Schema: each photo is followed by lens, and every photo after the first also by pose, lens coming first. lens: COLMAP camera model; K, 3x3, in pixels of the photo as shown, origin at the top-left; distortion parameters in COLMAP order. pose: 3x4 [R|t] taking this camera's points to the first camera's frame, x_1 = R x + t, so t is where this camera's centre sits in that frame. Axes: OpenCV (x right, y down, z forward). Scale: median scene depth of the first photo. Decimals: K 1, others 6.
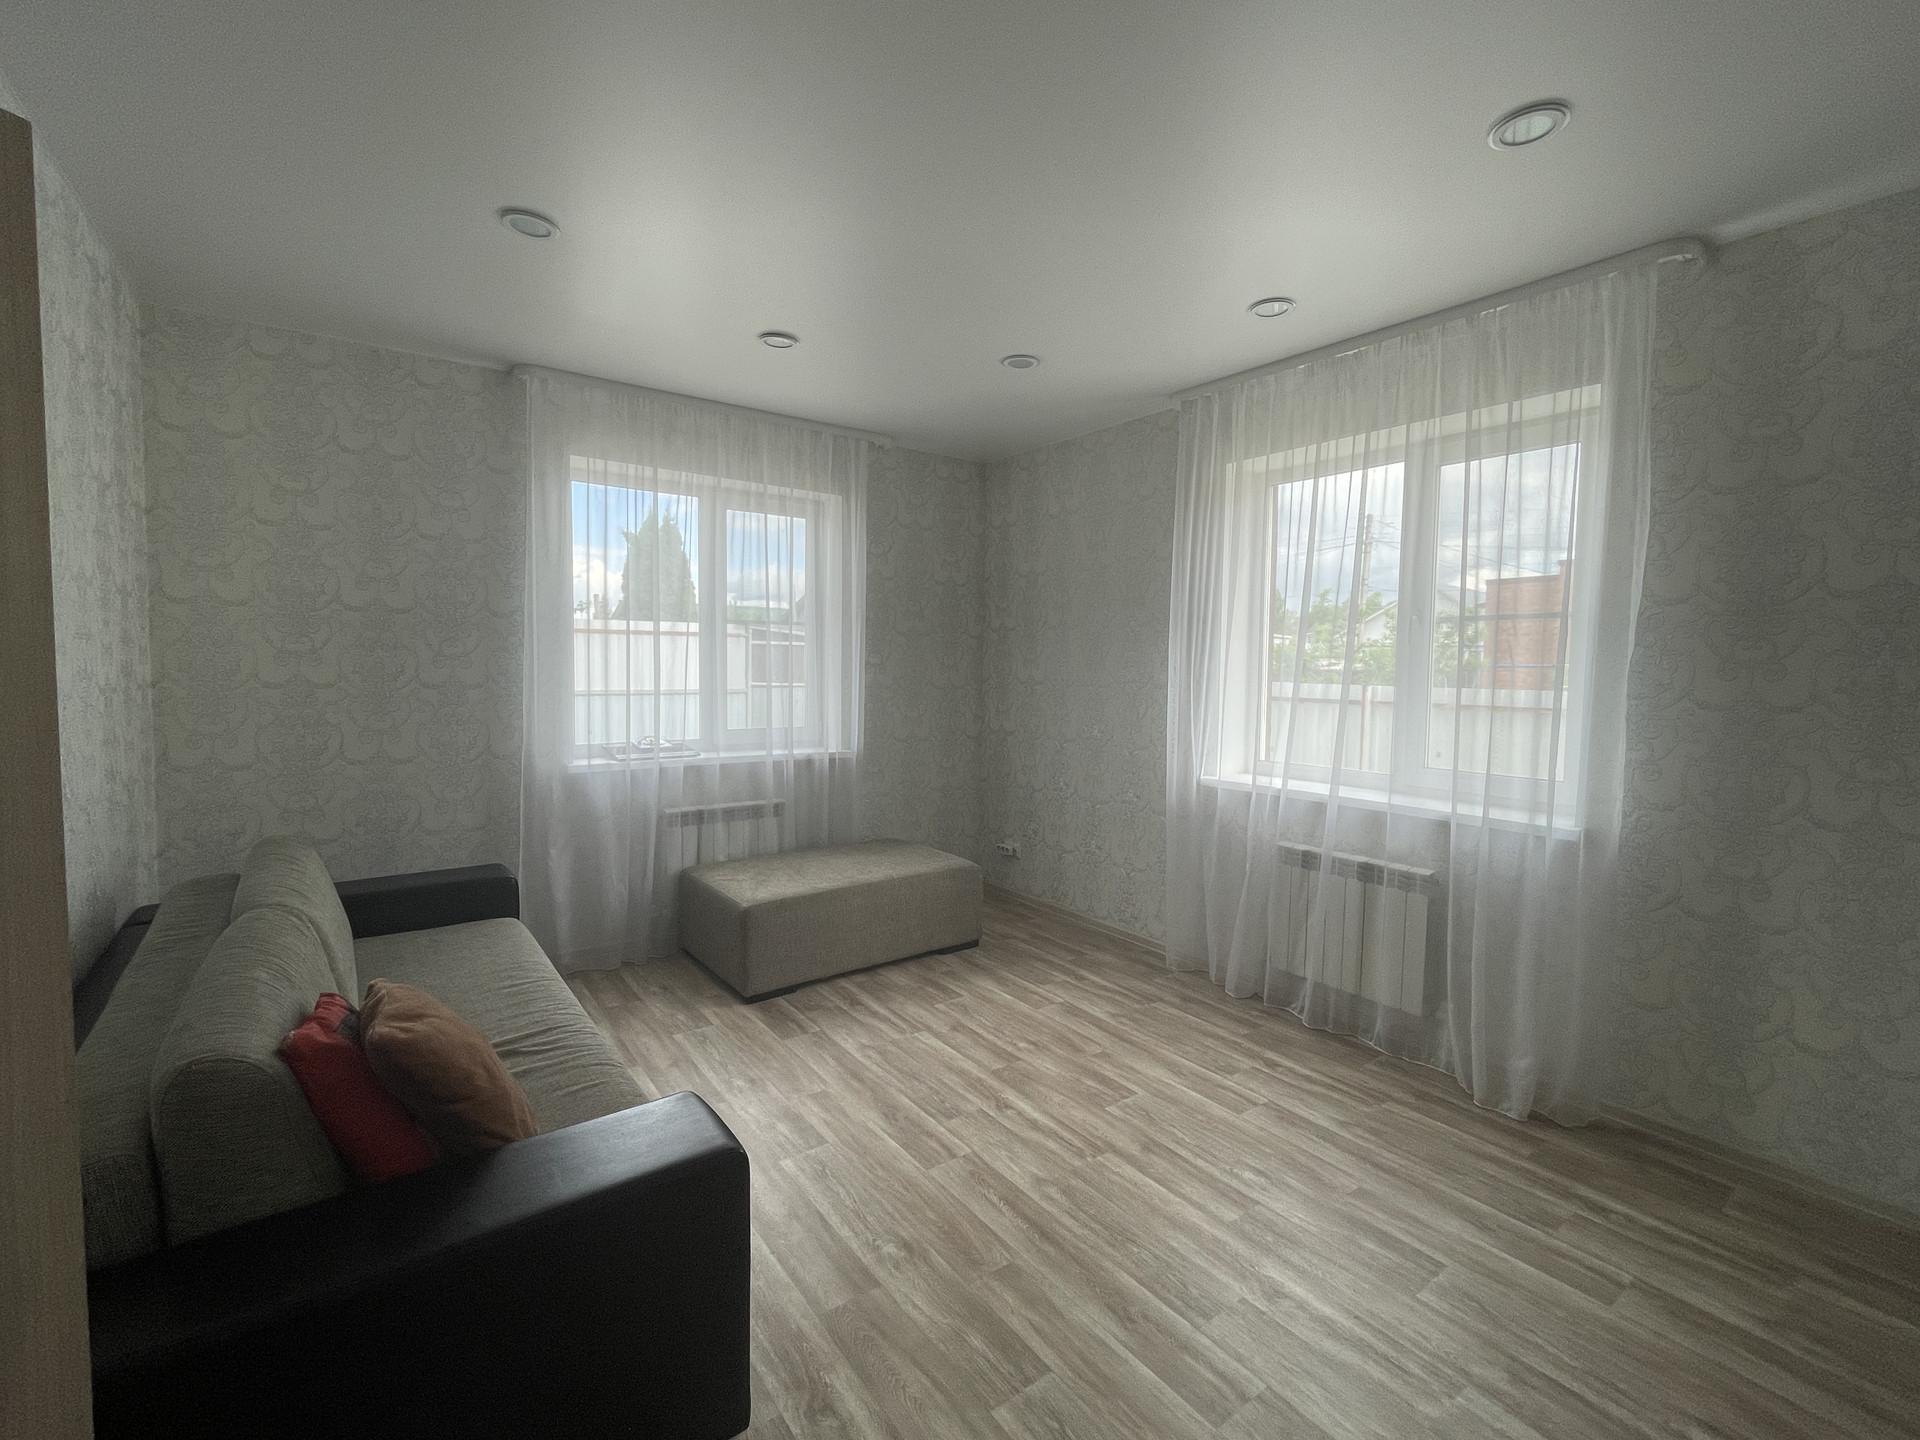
lens RADIAL K [[854.2, 0, 960.2], [0, 854.2, 711.3], [0, 0, 1]] dist [-0.006035, -0.000620]
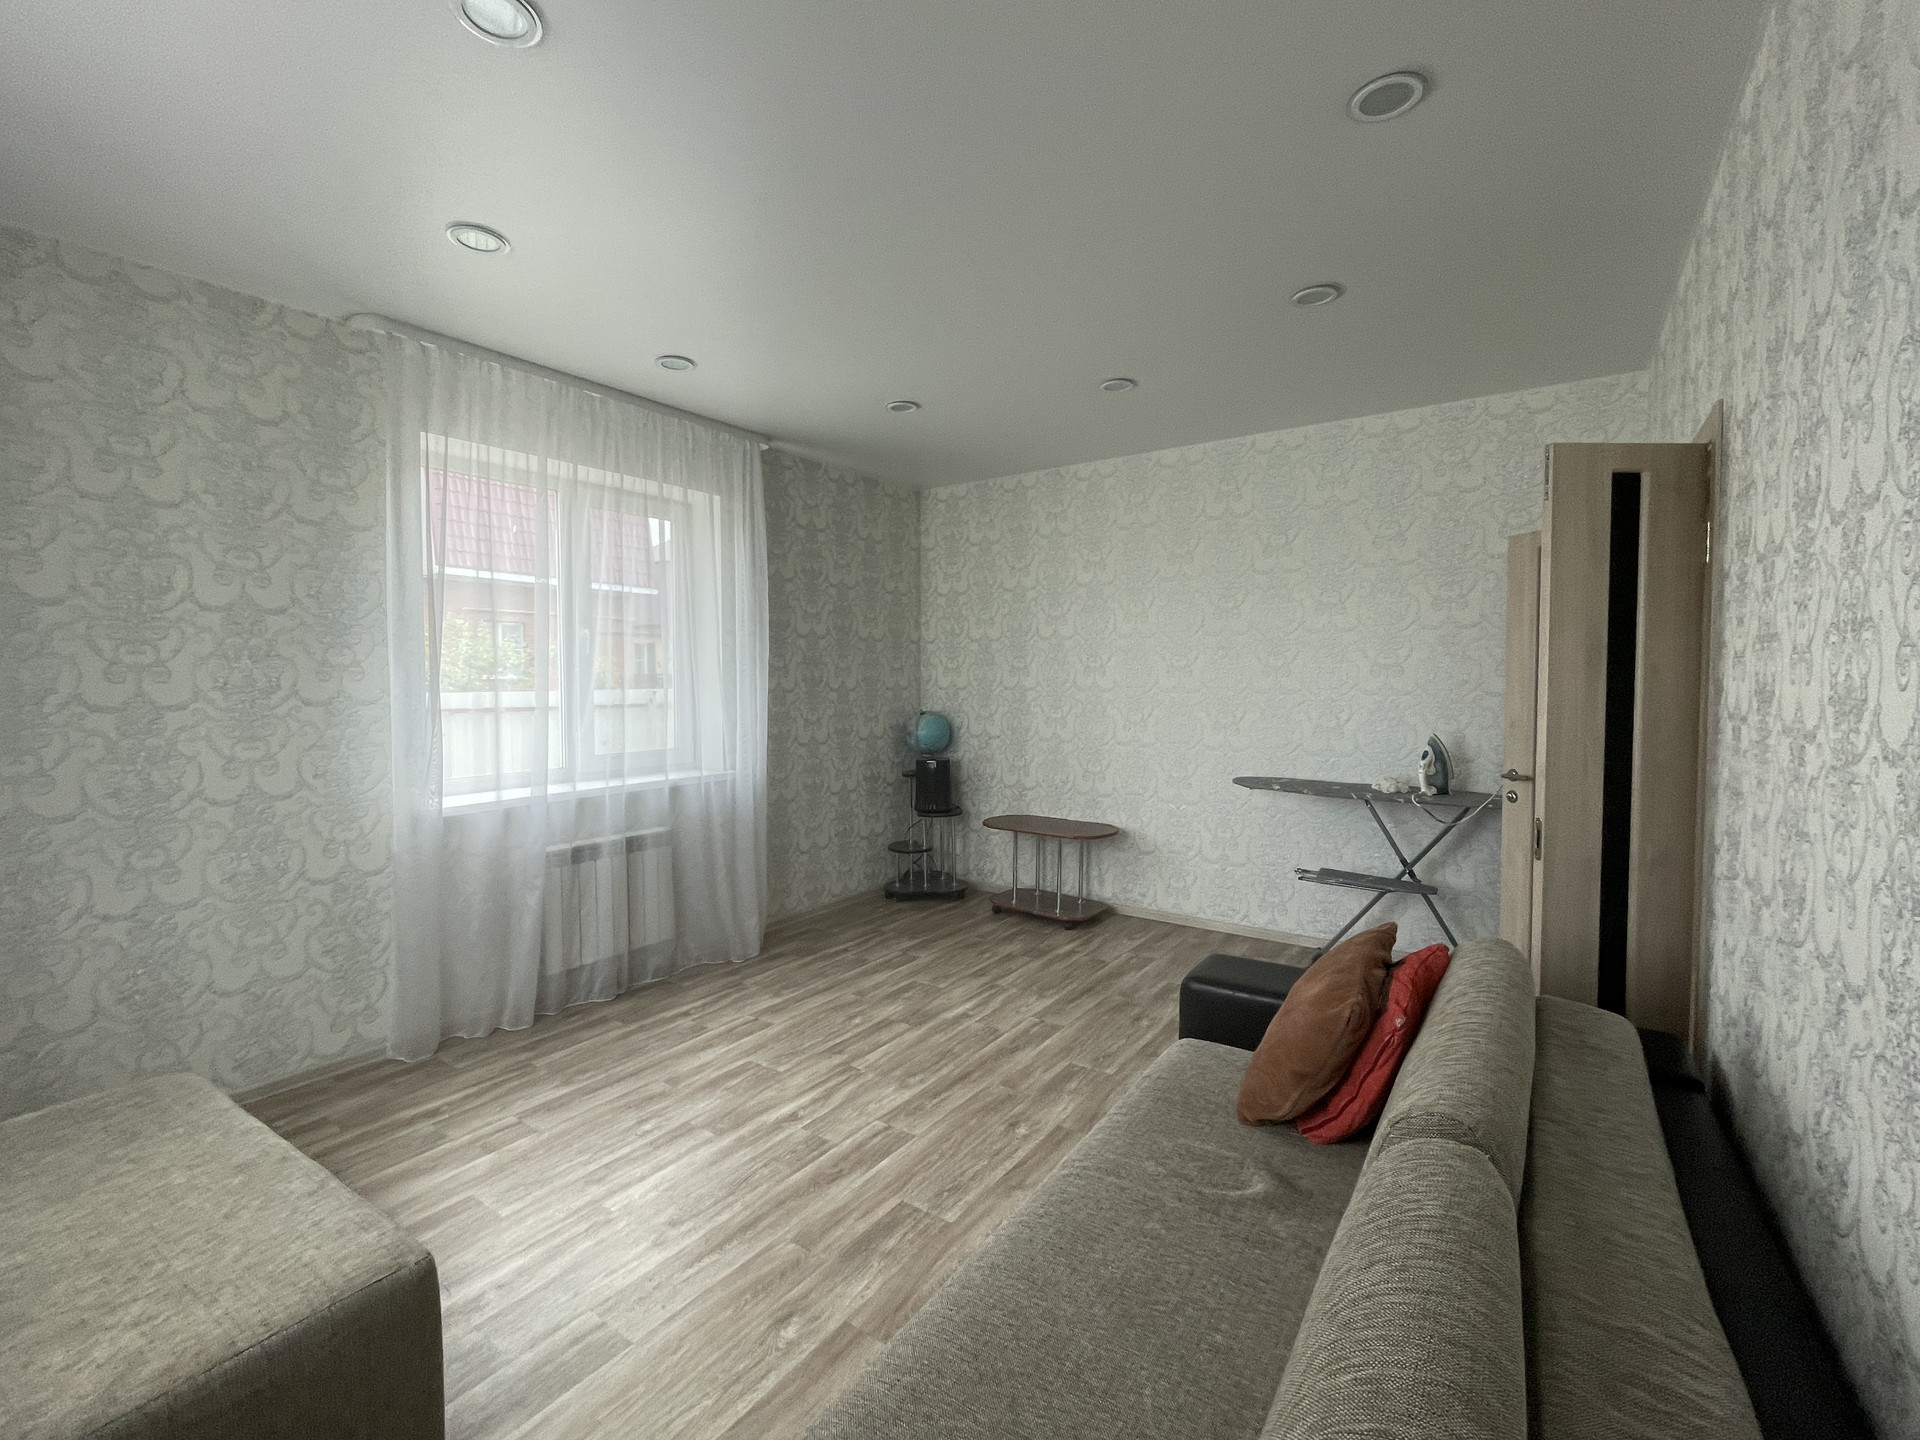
lens RADIAL K [[854.2, 0, 951.0], [0, 854.2, 722.7], [0, 0, 1]] dist [-0.006035, -0.000620]
pose [[-0.337868, -0.062514, 0.939115, -0.923226], [0.056131, 0.994677, 0.086408, -0.070319], [-0.939518, 0.081908, -0.332560, 1.128675]]
